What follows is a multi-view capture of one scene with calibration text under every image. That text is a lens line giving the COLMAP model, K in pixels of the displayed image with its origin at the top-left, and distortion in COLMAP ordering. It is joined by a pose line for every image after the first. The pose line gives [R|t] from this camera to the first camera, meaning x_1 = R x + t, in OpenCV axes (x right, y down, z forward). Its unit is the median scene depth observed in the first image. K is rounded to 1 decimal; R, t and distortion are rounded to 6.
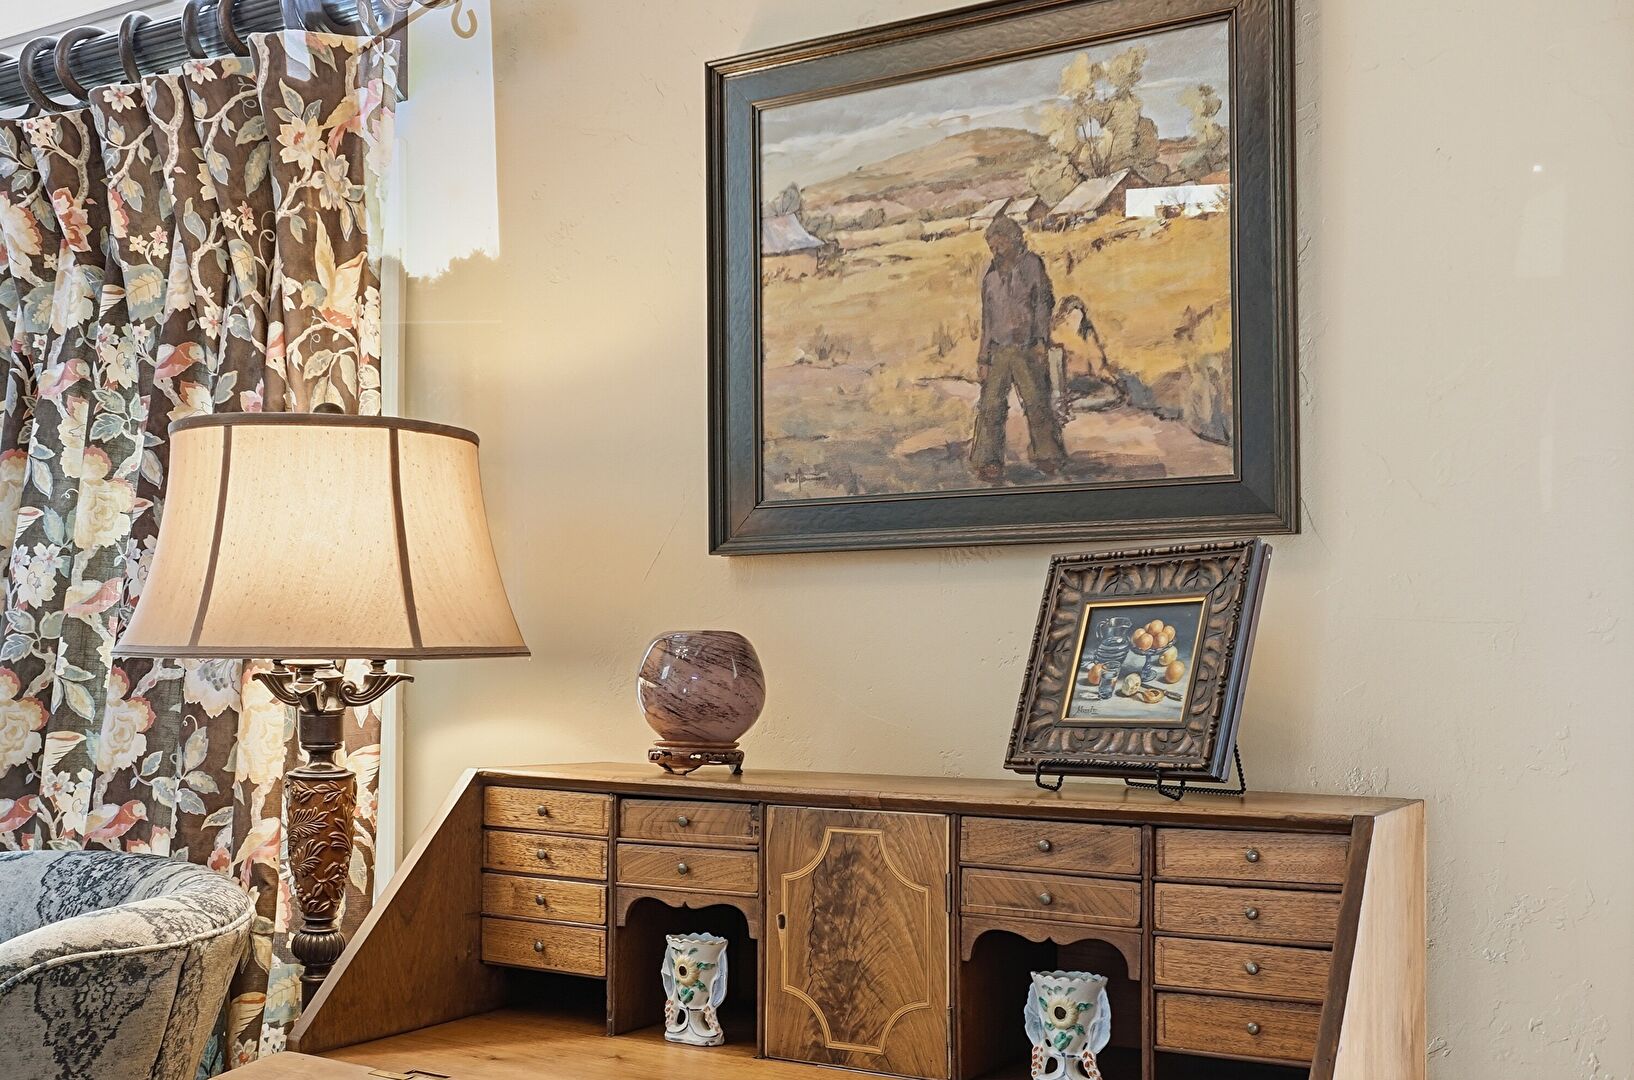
lens RADIAL K [[1605.2, 0, 809.7], [0, 1605.2, 667.0], [0, 0, 1]] dist [-0.018778, 0.000000]
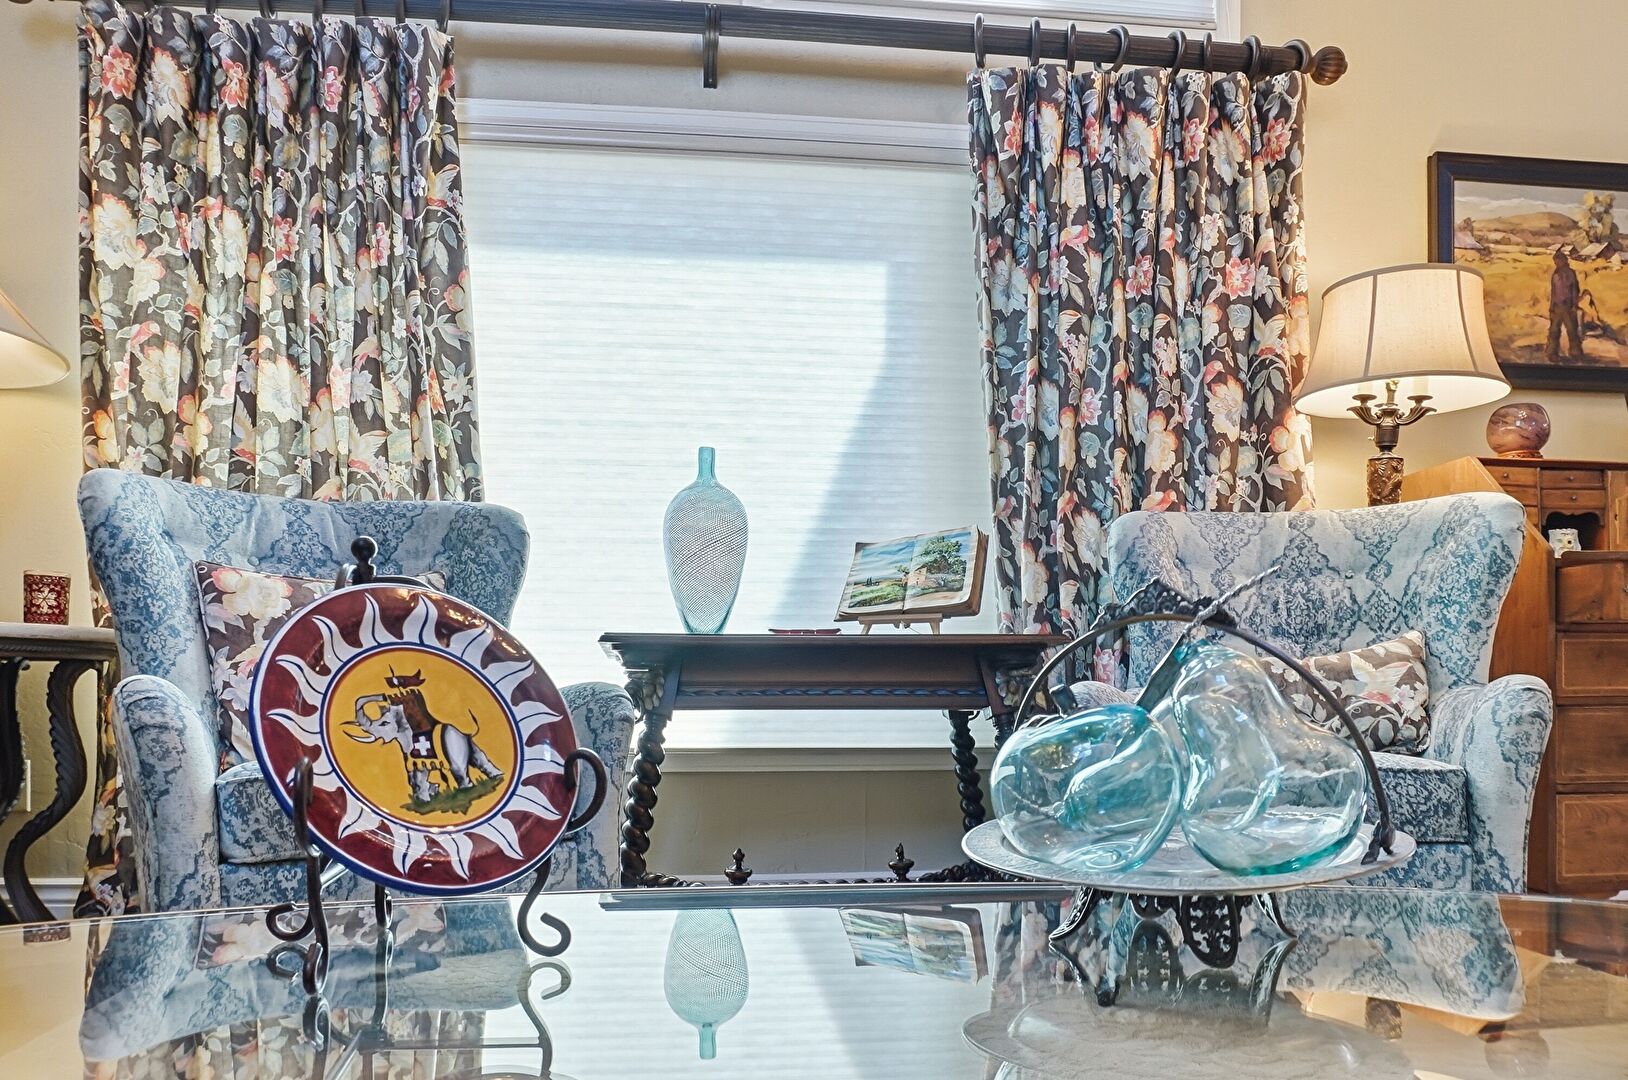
lens RADIAL K [[1183.1, 0, 807.5], [0, 1183.1, 702.8], [0, 0, 1]] dist [-0.028443, 0.003034]
pose [[0.809665, -0.014070, 0.586724, -1.589482], [0.011497, 0.999901, 0.008112, 0.318488], [-0.586780, 0.000178, 0.809746, 0.224149]]
